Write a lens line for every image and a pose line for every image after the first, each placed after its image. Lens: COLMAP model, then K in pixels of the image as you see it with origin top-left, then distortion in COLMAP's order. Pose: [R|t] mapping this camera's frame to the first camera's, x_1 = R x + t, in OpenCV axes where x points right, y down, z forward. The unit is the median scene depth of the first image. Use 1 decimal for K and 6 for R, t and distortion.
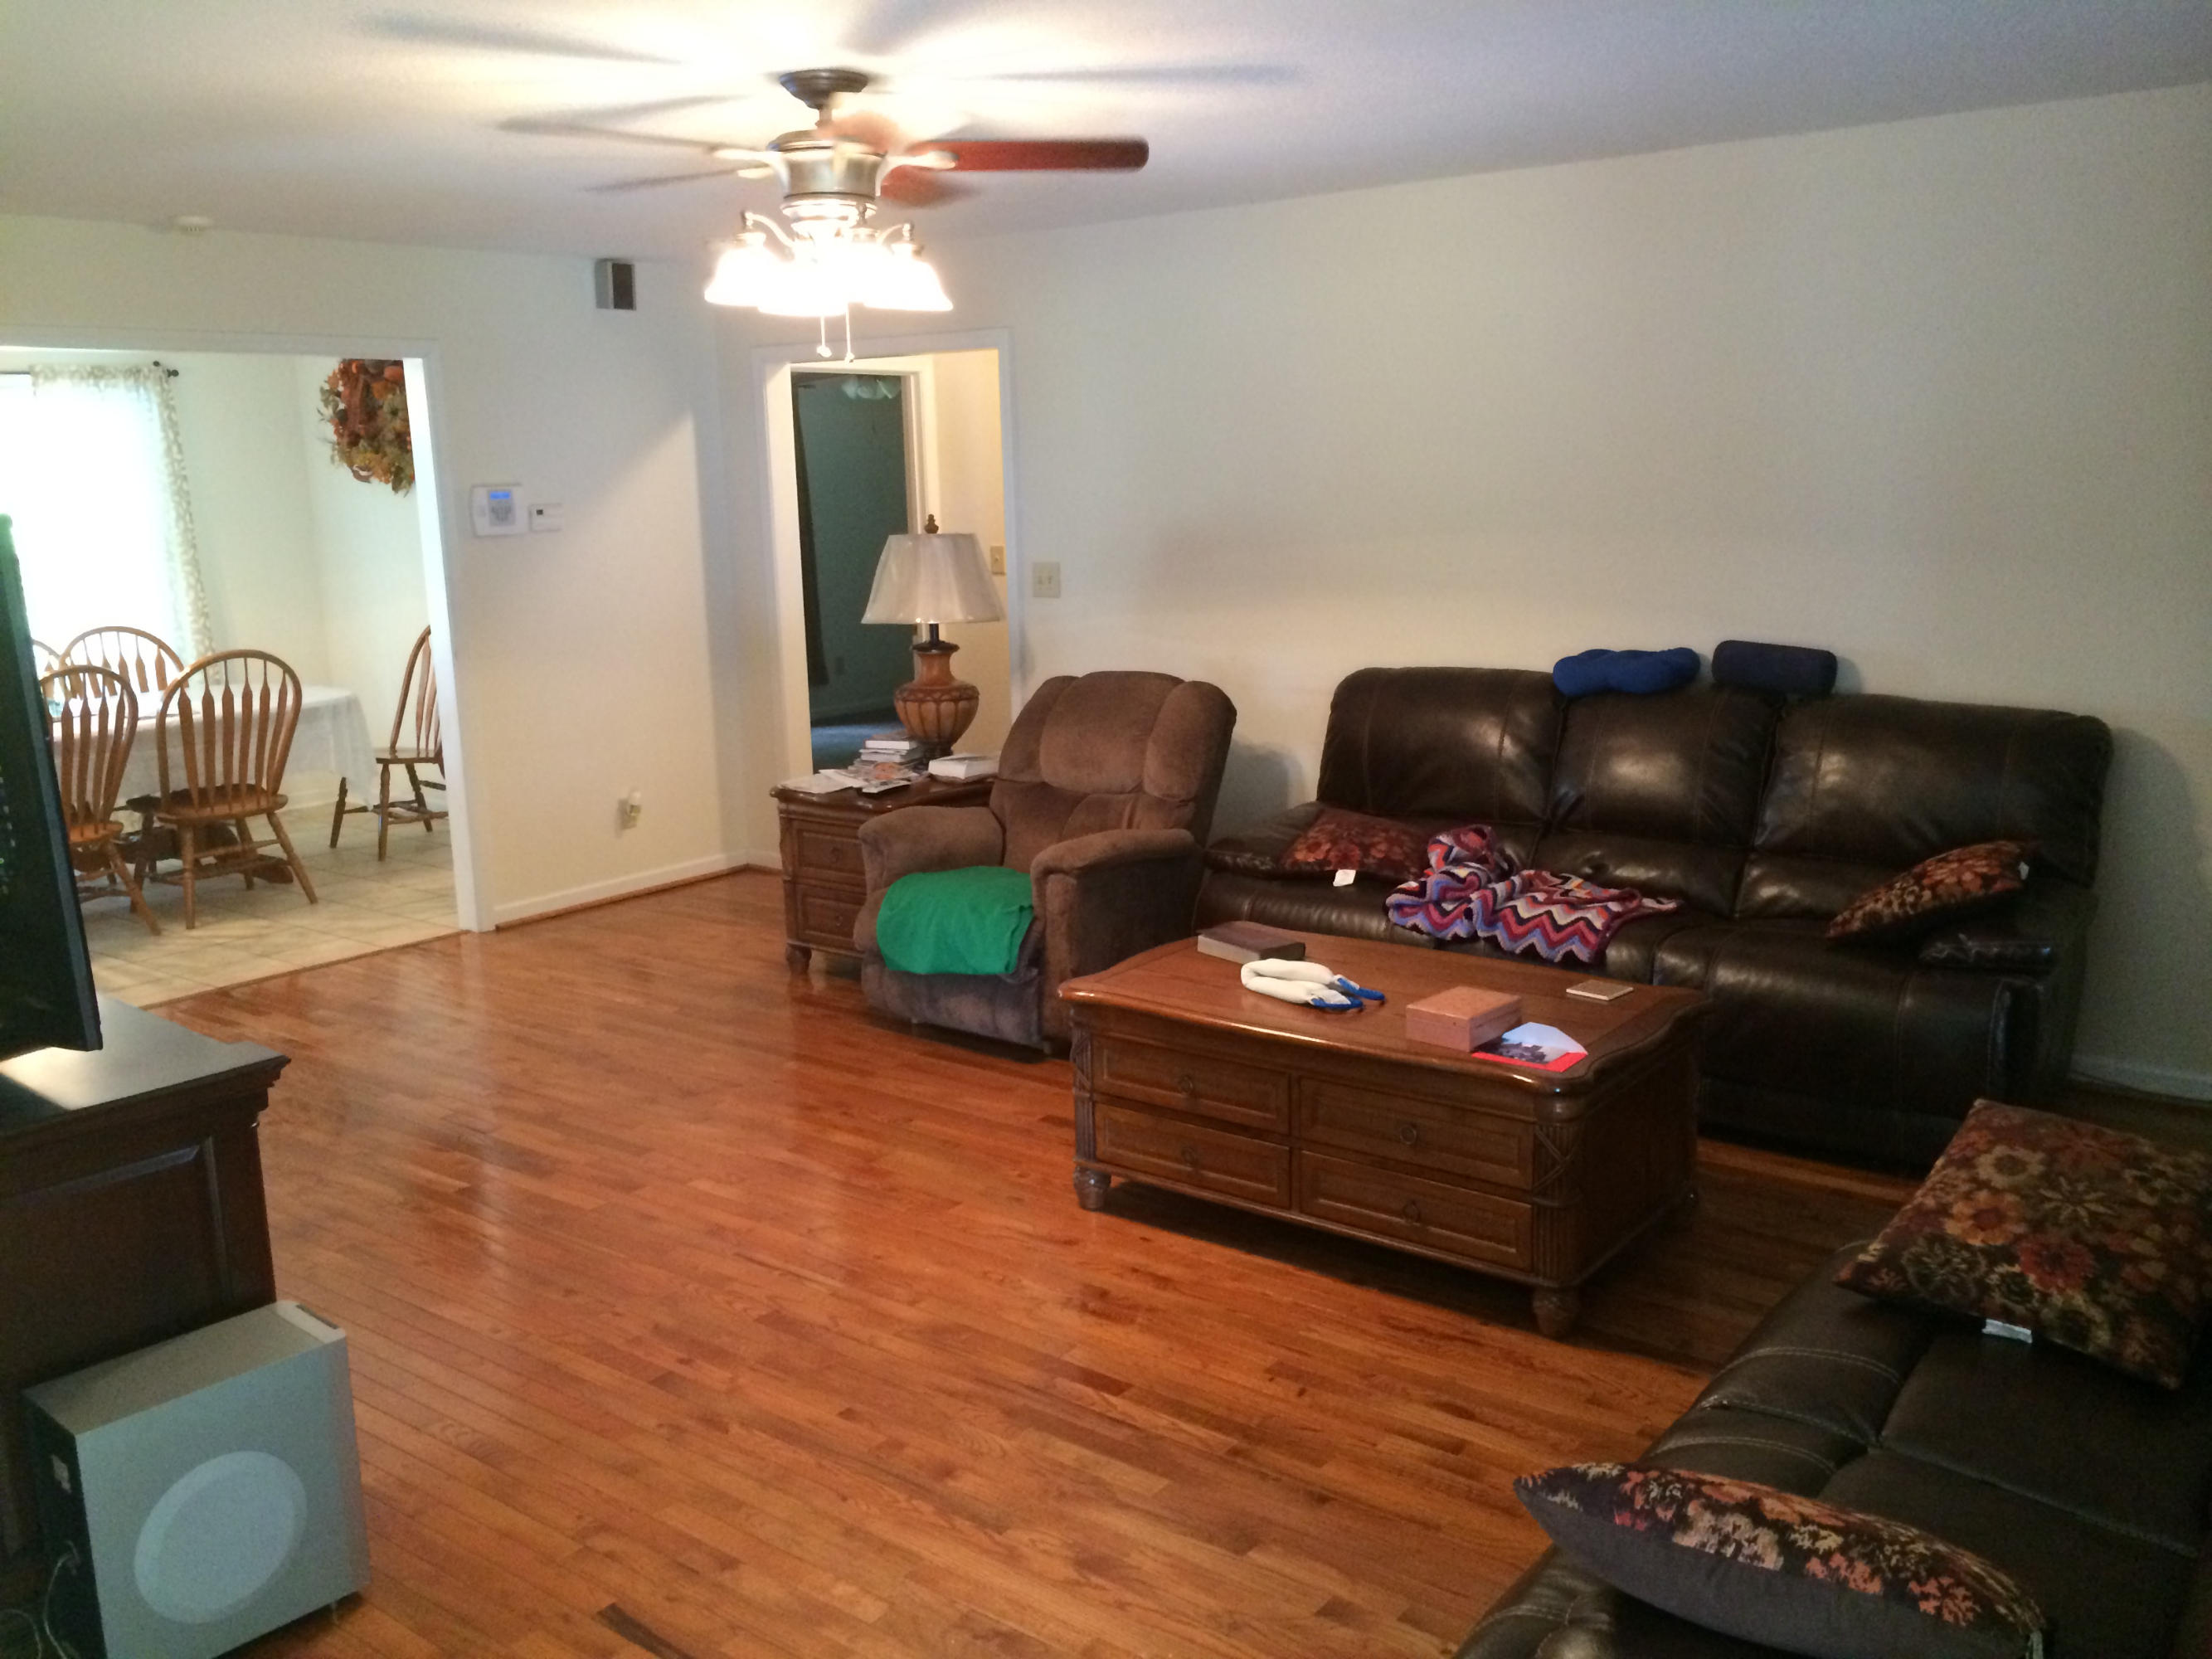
lens RADIAL K [[1944.1, 0, 1098.4], [0, 1944.1, 820.4], [0, 0, 1]] dist [0.099521, -0.100498]
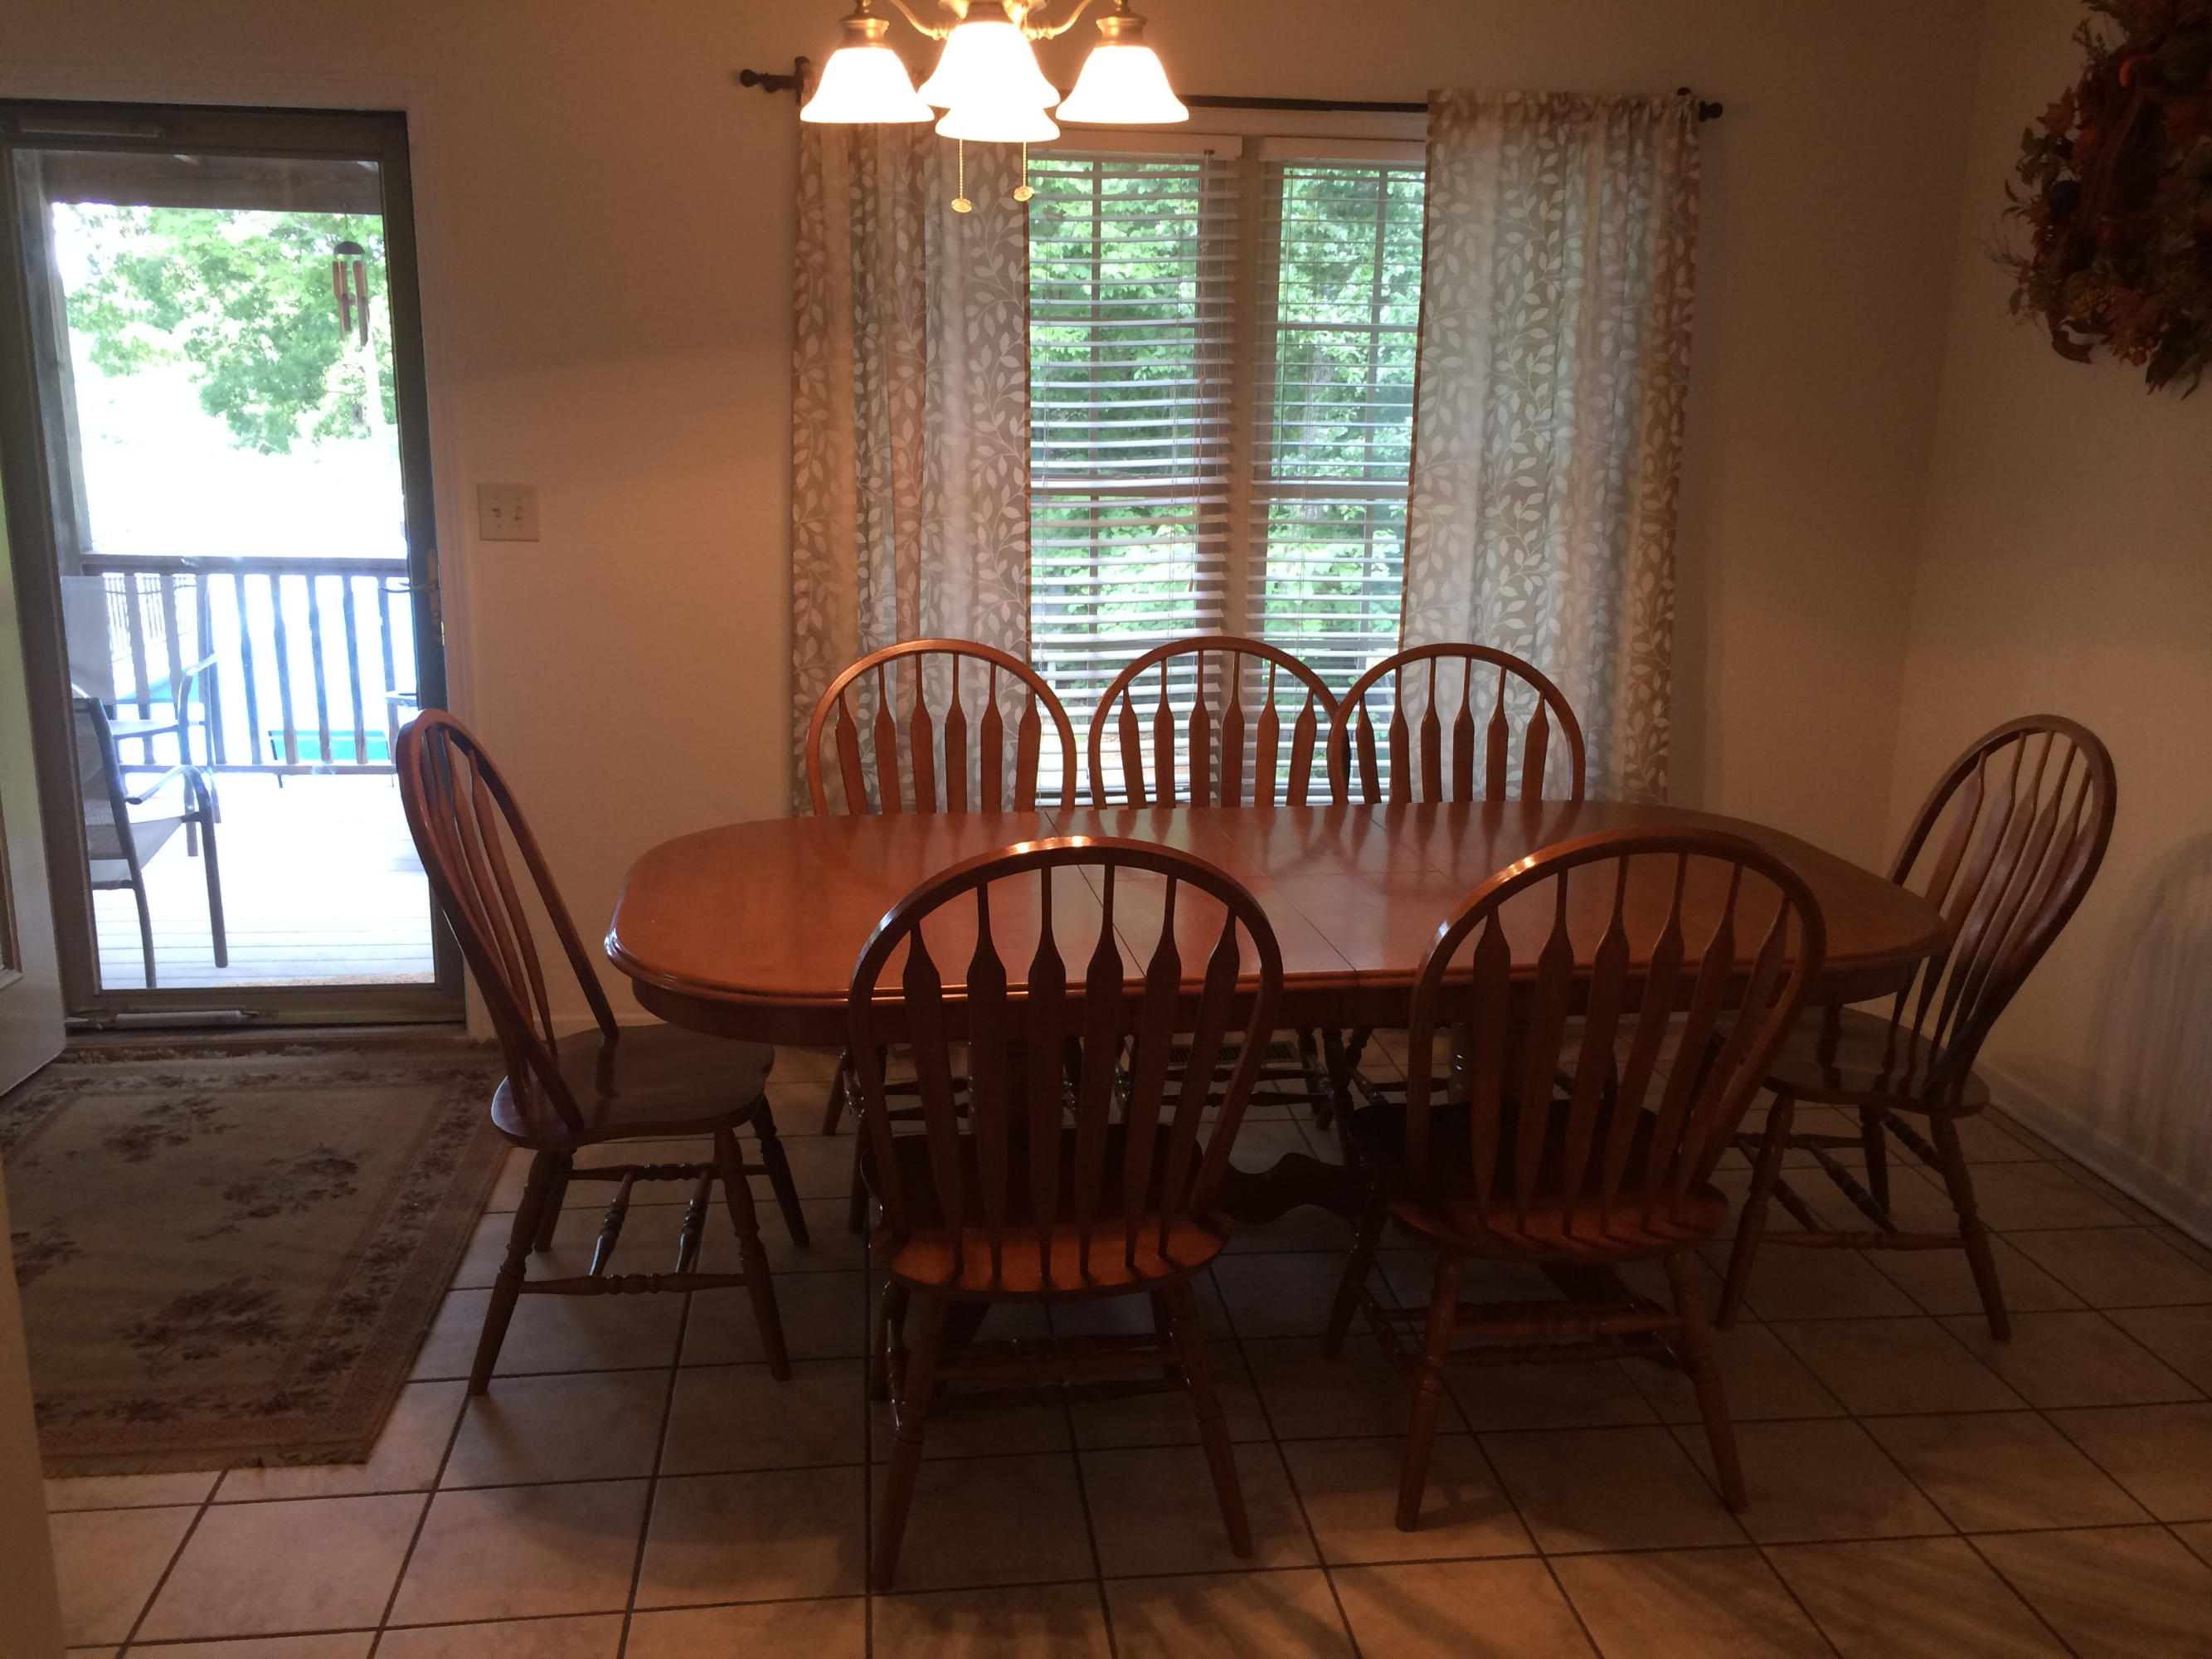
lens RADIAL K [[1944.1, 0, 1108.4], [0, 1944.1, 807.4], [0, 0, 1]] dist [0.099521, -0.100498]
pose [[0.718904, 0.198761, -0.666086, -0.223607], [-0.174127, 0.979189, 0.104257, -0.087703], [0.672946, 0.041033, 0.738553, 0.560987]]
